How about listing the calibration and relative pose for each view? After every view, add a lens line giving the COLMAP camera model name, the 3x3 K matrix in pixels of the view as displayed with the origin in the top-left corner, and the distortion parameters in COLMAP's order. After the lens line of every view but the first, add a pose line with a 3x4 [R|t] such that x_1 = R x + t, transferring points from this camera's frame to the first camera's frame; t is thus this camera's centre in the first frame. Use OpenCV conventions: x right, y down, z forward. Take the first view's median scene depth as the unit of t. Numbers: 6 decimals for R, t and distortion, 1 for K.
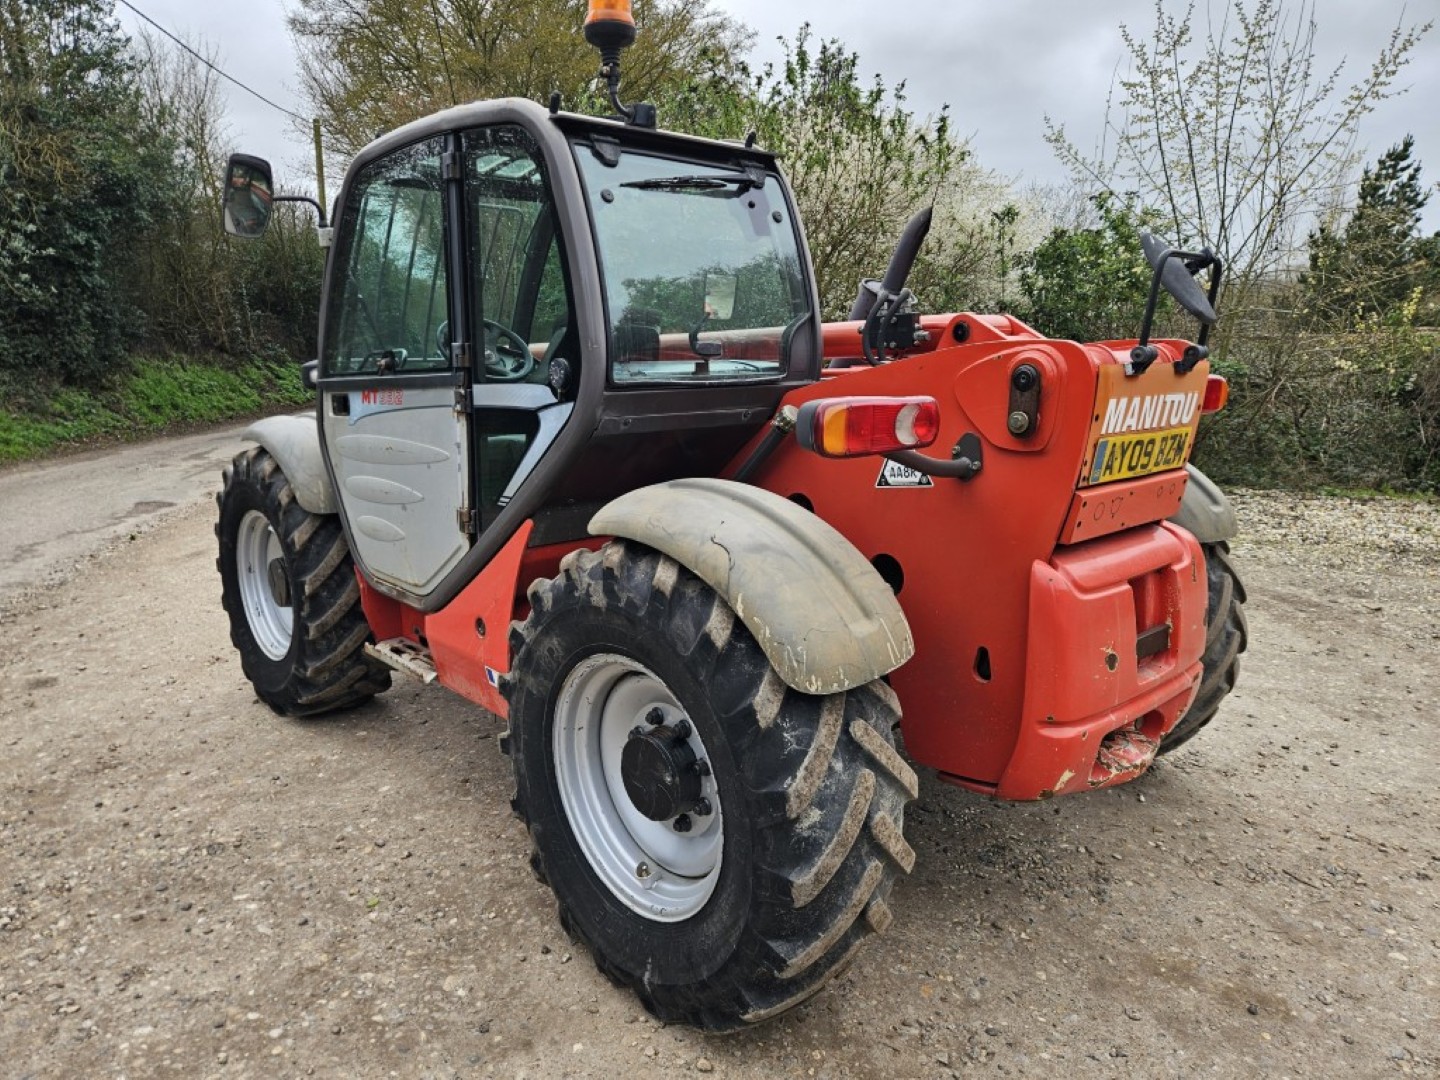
lens RADIAL K [[943.2, 0, 718.8], [0, 943.2, 534.4], [0, 0, 1]] dist [0.060935, -0.040530]
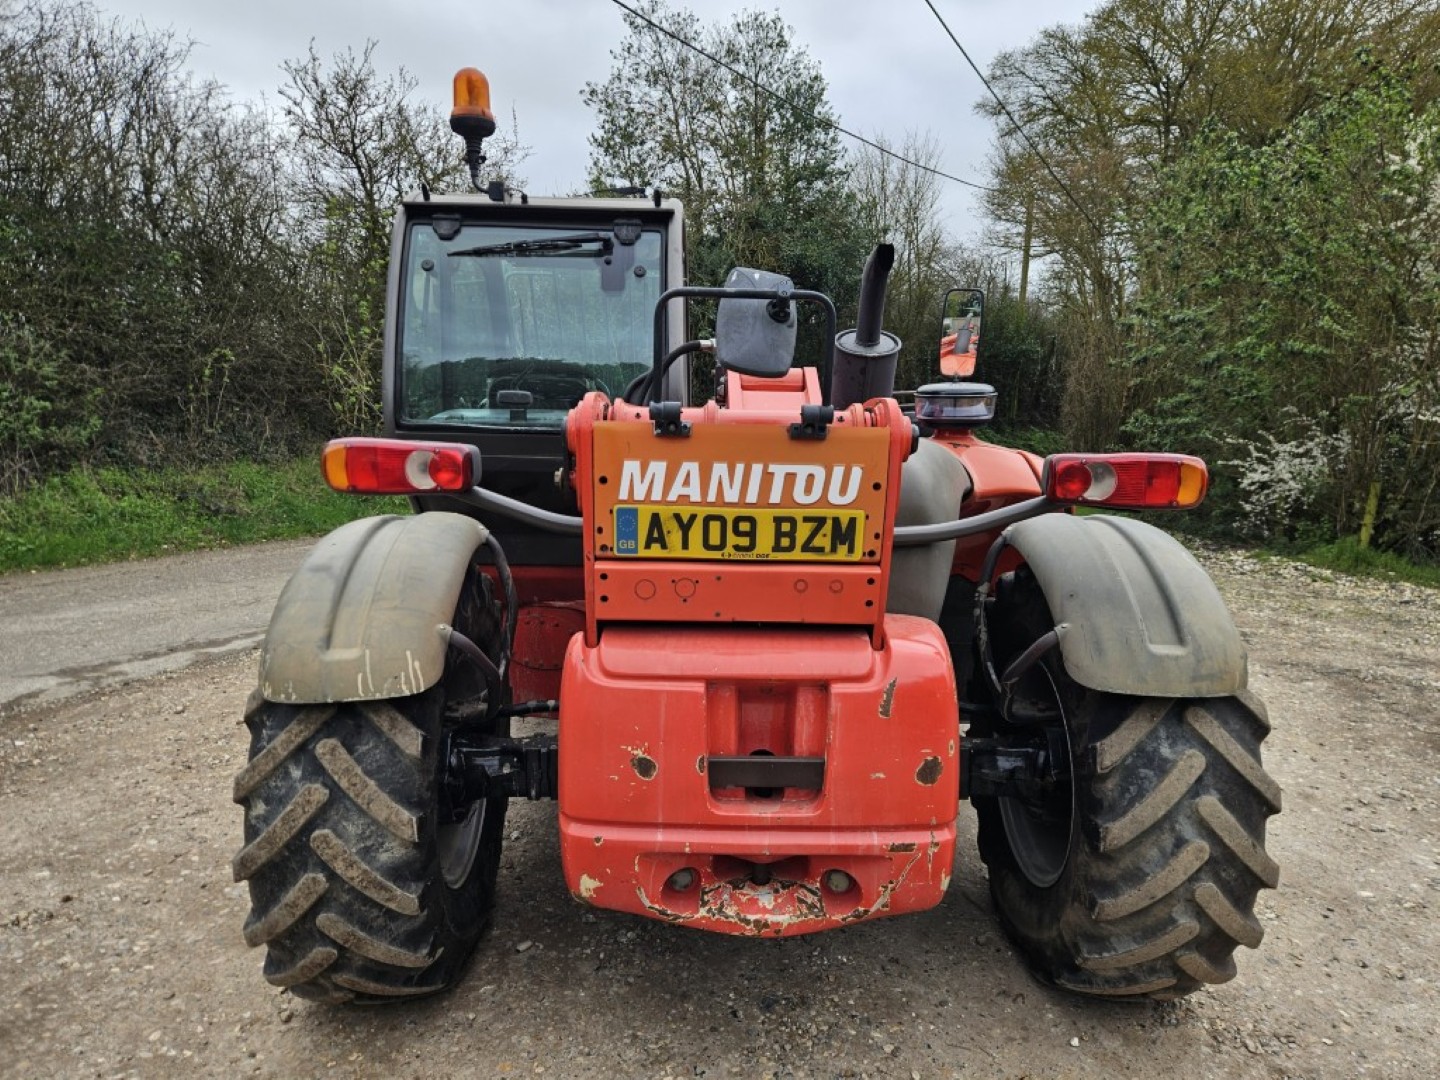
lens RADIAL K [[943.2, 0, 720.7], [0, 943.2, 550.6], [0, 0, 1]] dist [0.060935, -0.040530]
pose [[0.763310, 0.120747, -0.634648, 0.955140], [-0.149860, 0.988676, 0.007862, -0.073580], [0.628411, 0.089107, 0.772761, 0.358705]]
